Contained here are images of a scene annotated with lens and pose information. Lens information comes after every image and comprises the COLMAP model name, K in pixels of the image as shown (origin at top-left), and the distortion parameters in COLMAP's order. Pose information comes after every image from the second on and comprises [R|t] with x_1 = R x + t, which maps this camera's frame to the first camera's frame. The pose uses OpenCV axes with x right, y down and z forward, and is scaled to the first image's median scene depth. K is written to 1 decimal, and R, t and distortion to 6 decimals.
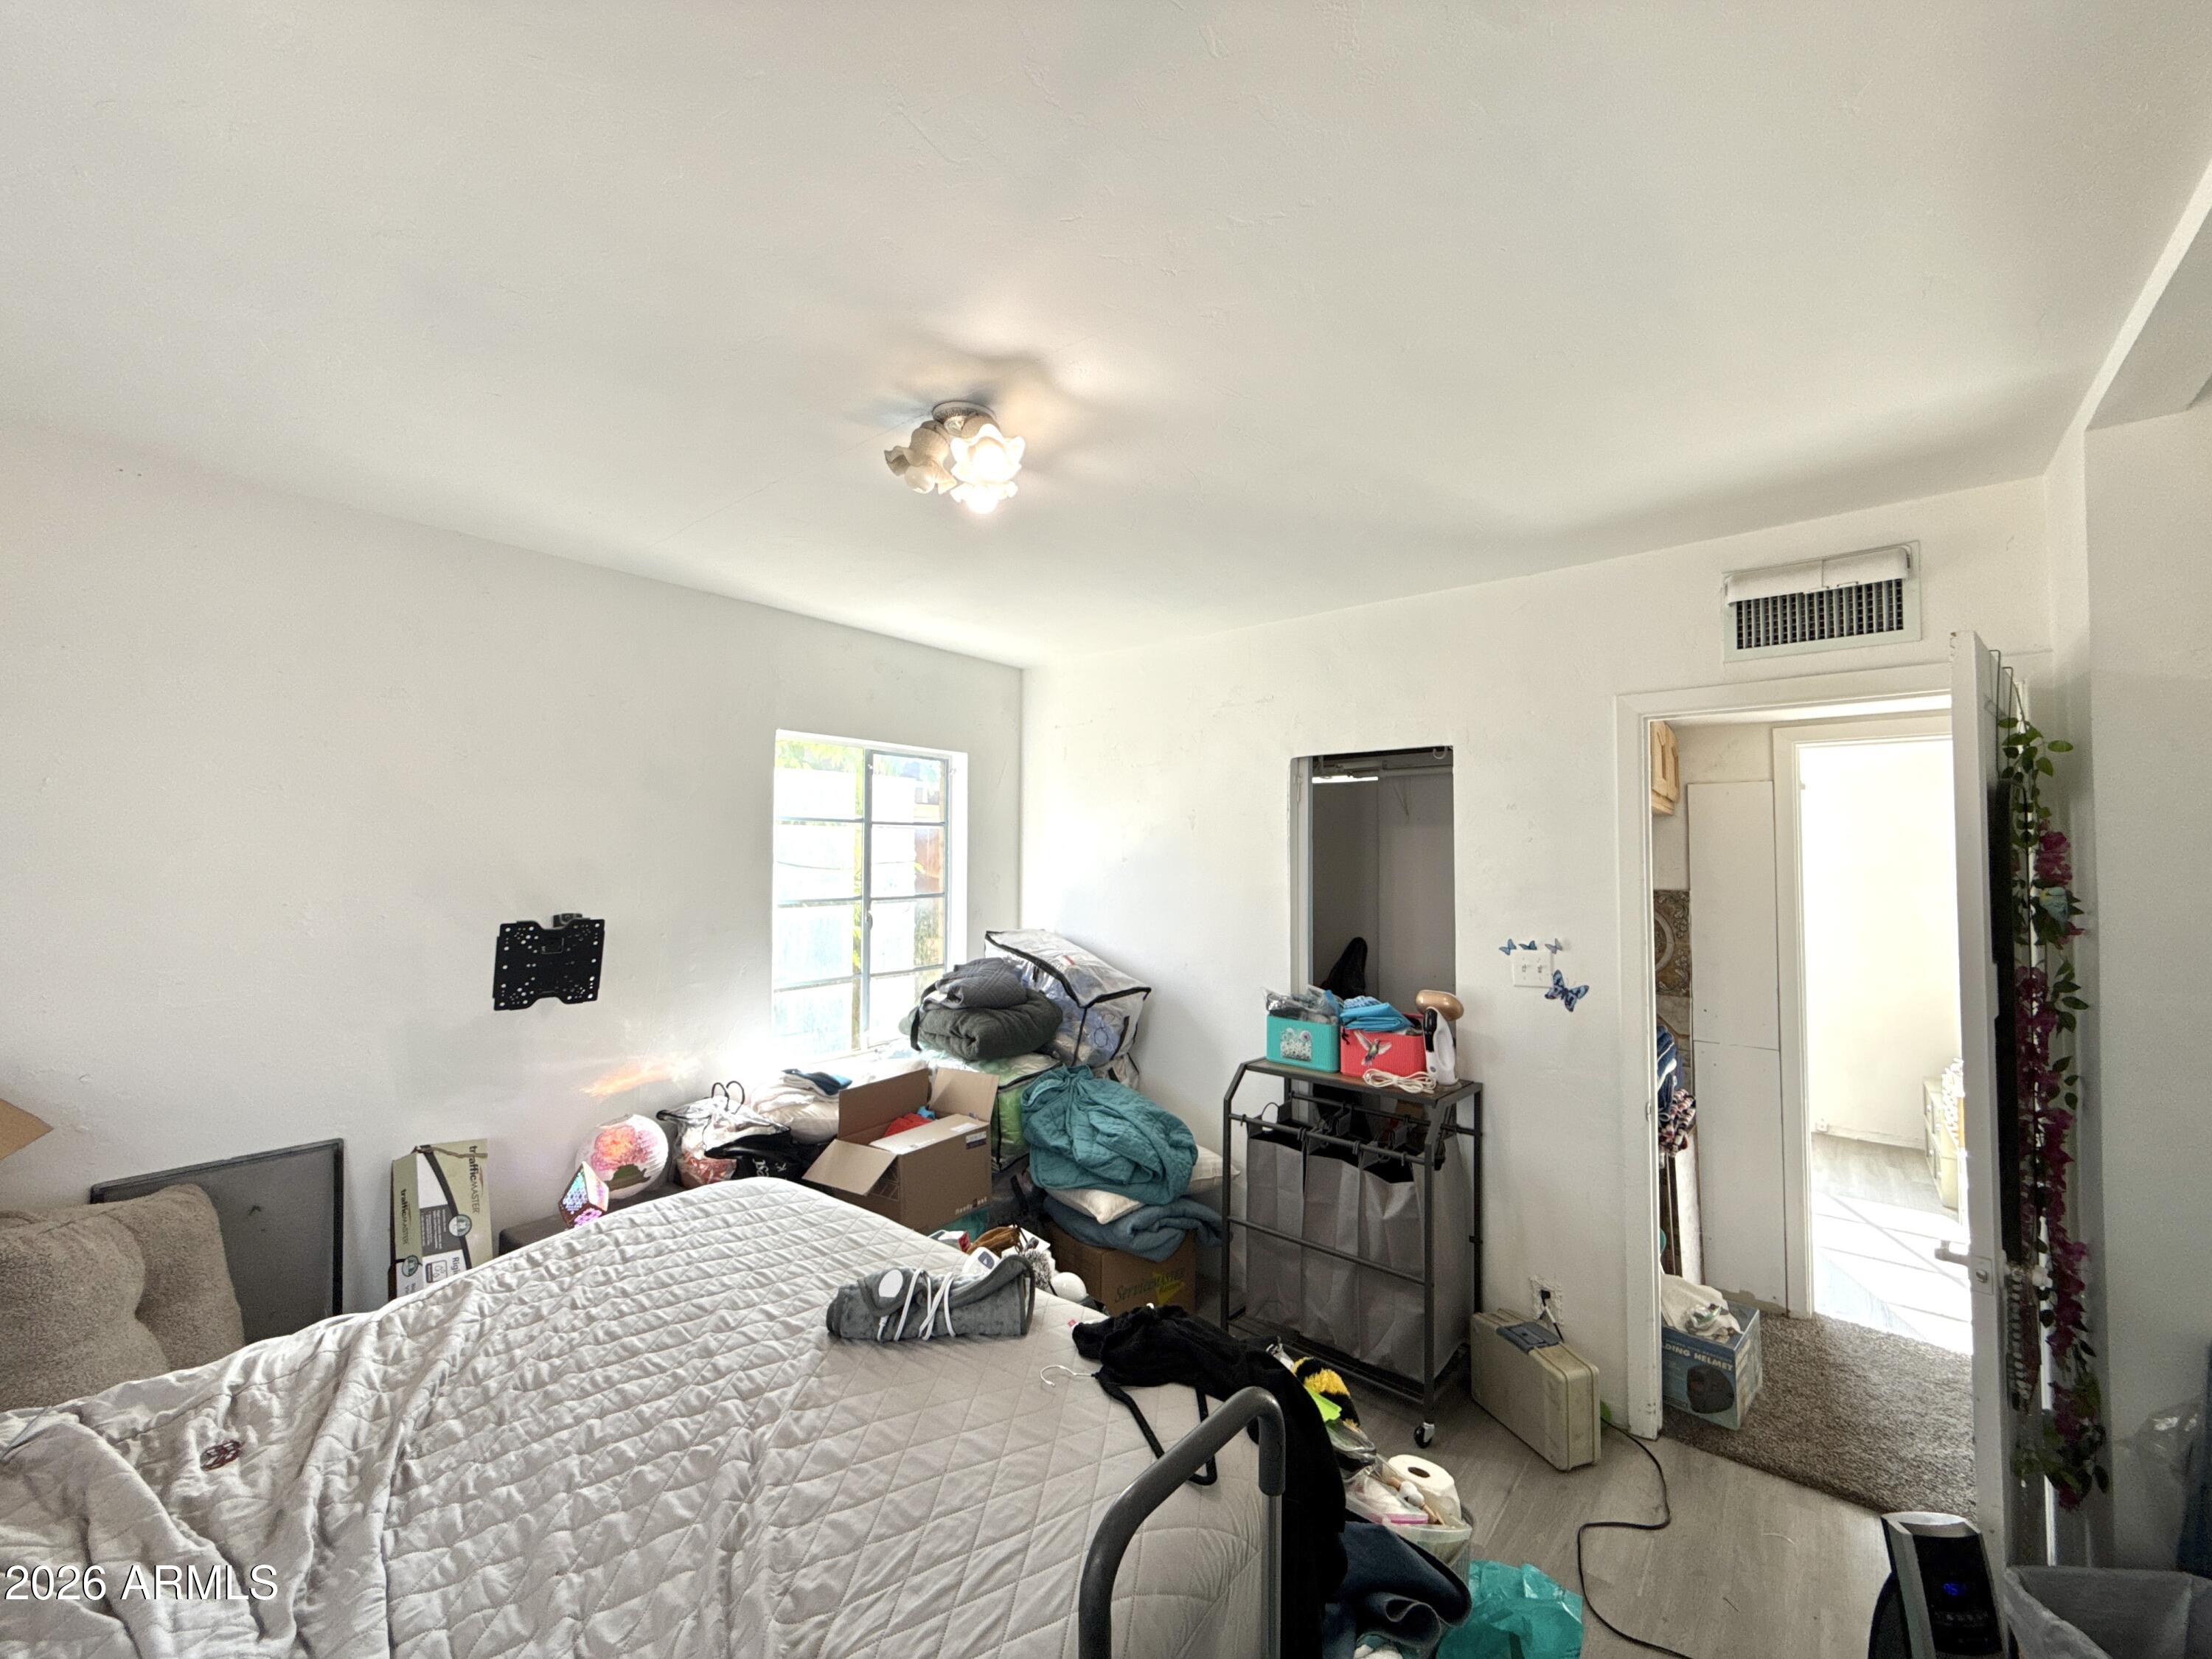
lens RADIAL K [[878.0, 0, 1114.1], [0, 878.0, 835.2], [0, 0, 1]] dist [-0.002967, -0.000016]
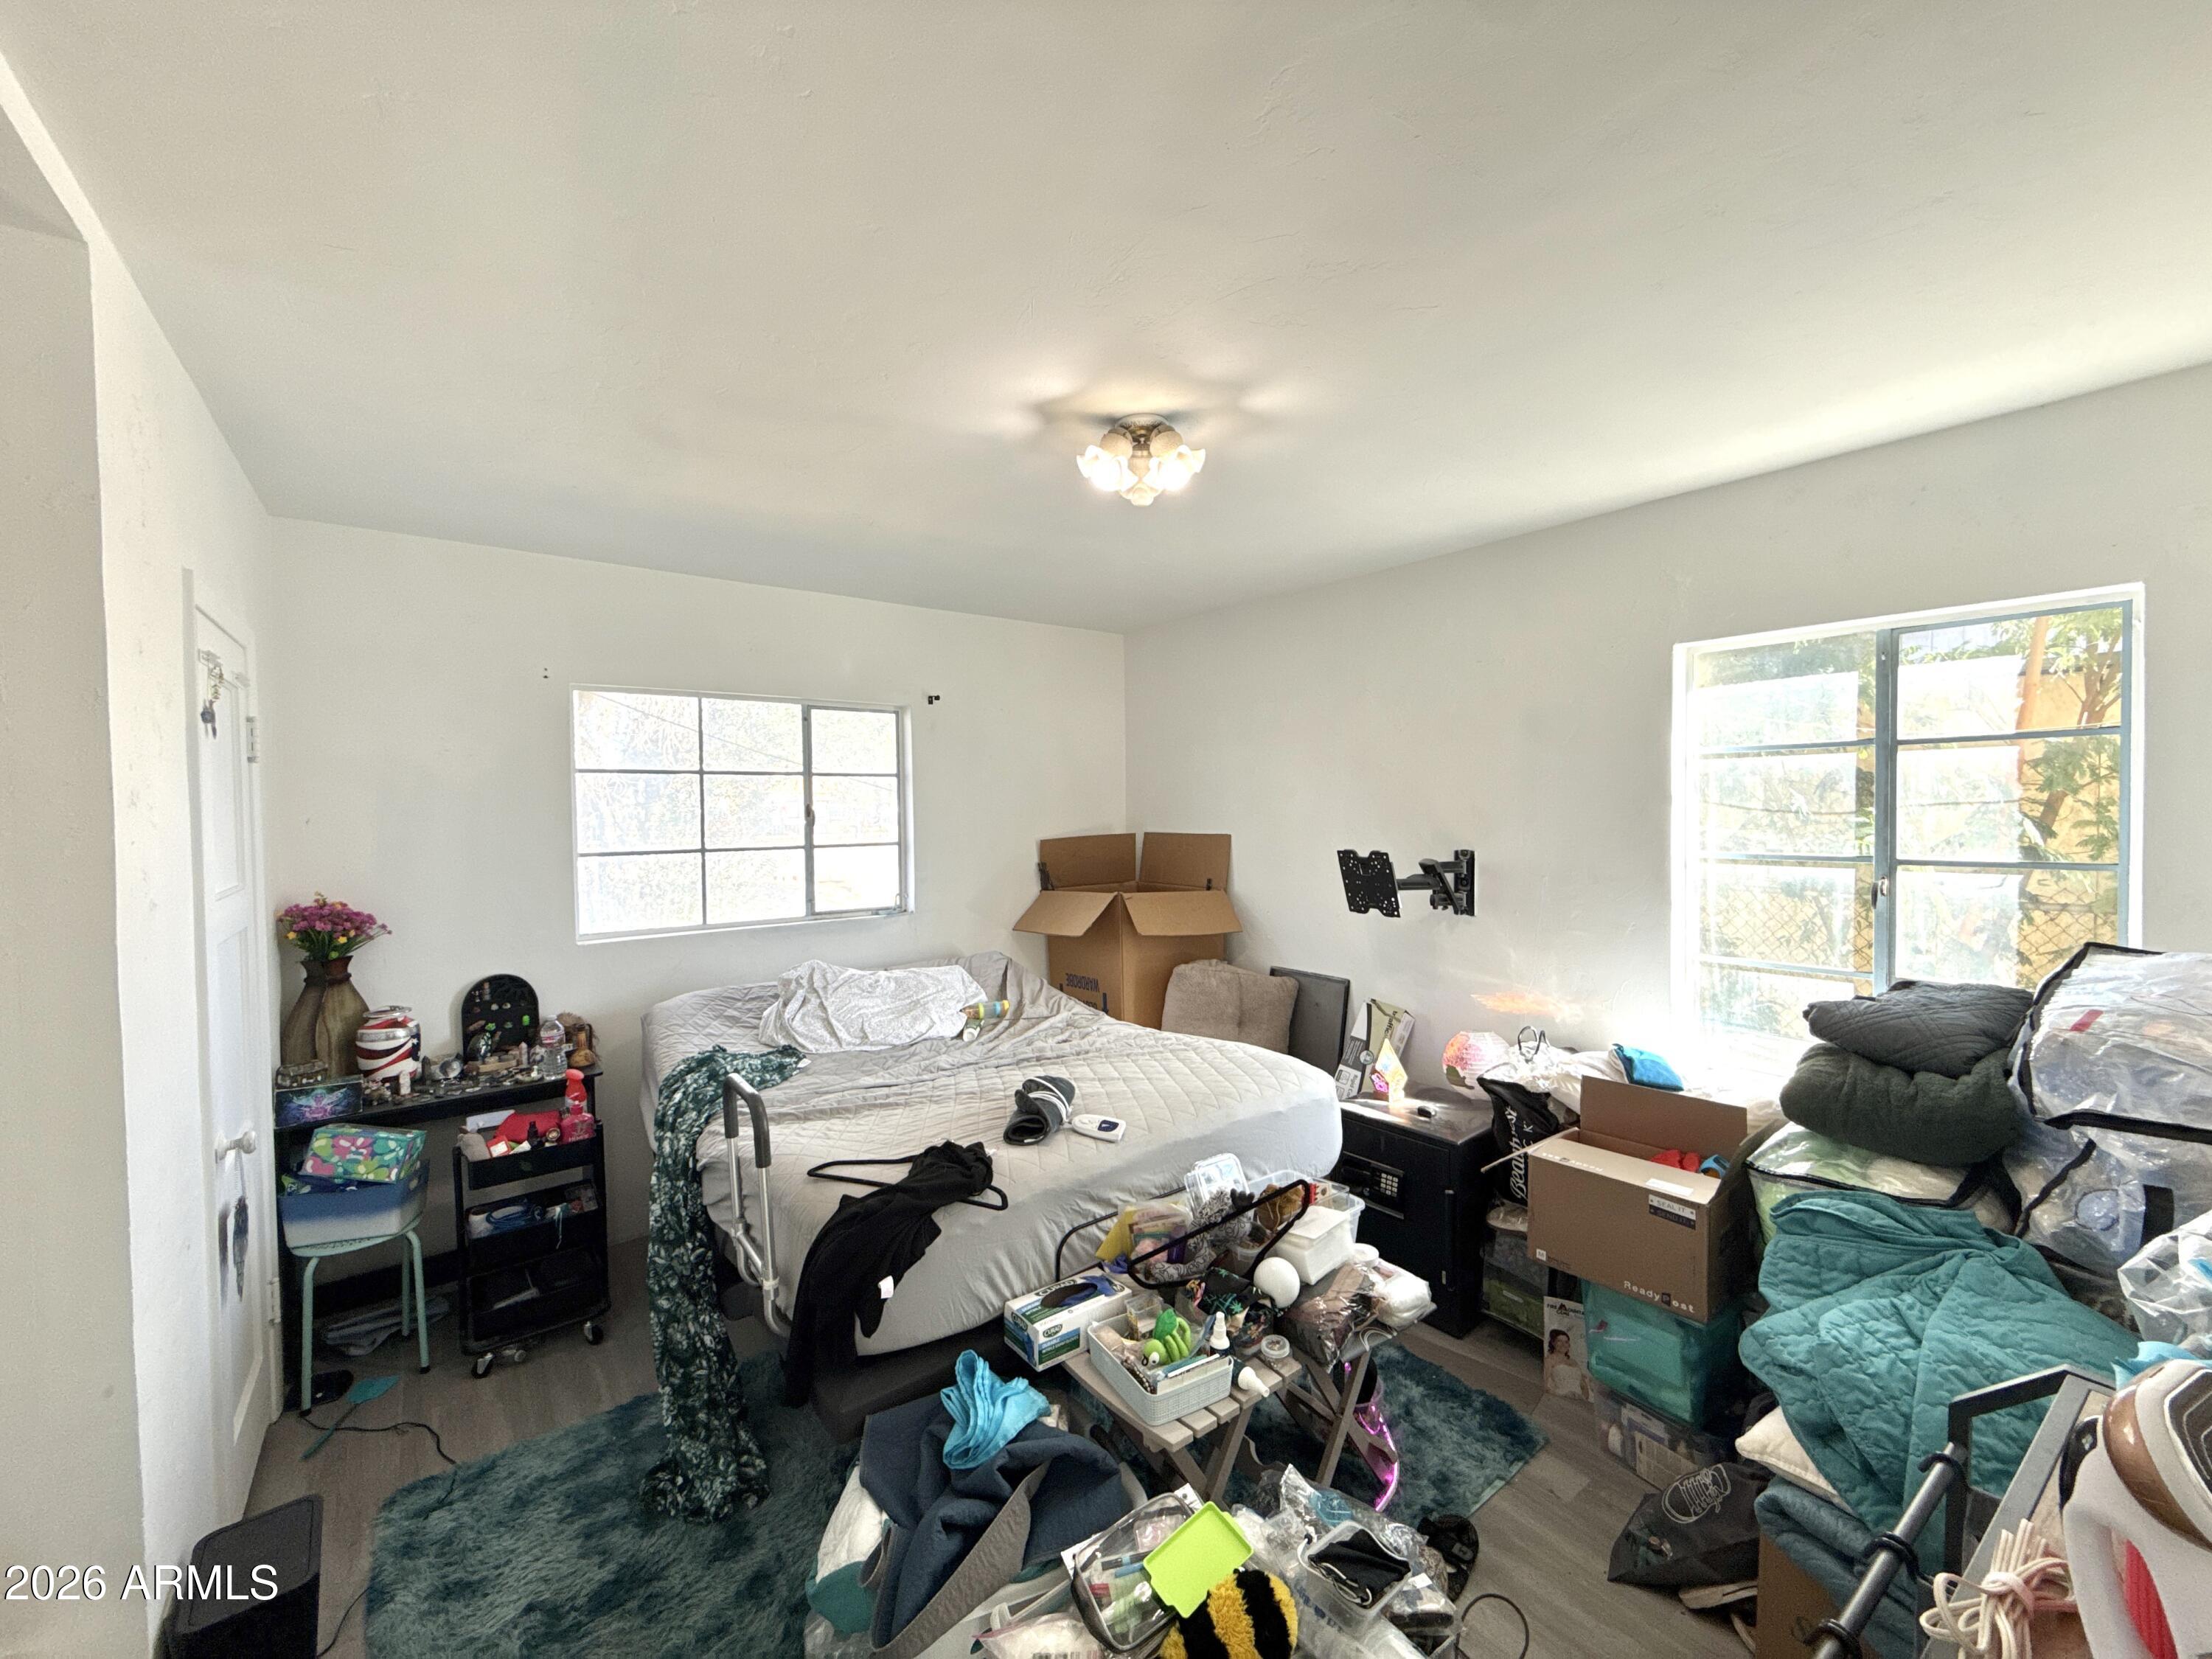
lens RADIAL K [[878.0, 0, 1114.3], [0, 878.0, 826.1], [0, 0, 1]] dist [-0.002967, -0.000016]
pose [[-0.227202, 0.019862, -0.973645, 0.766724], [0.034155, 0.999339, 0.012416, 0.030161], [0.973249, -0.030434, -0.227730, 0.945401]]
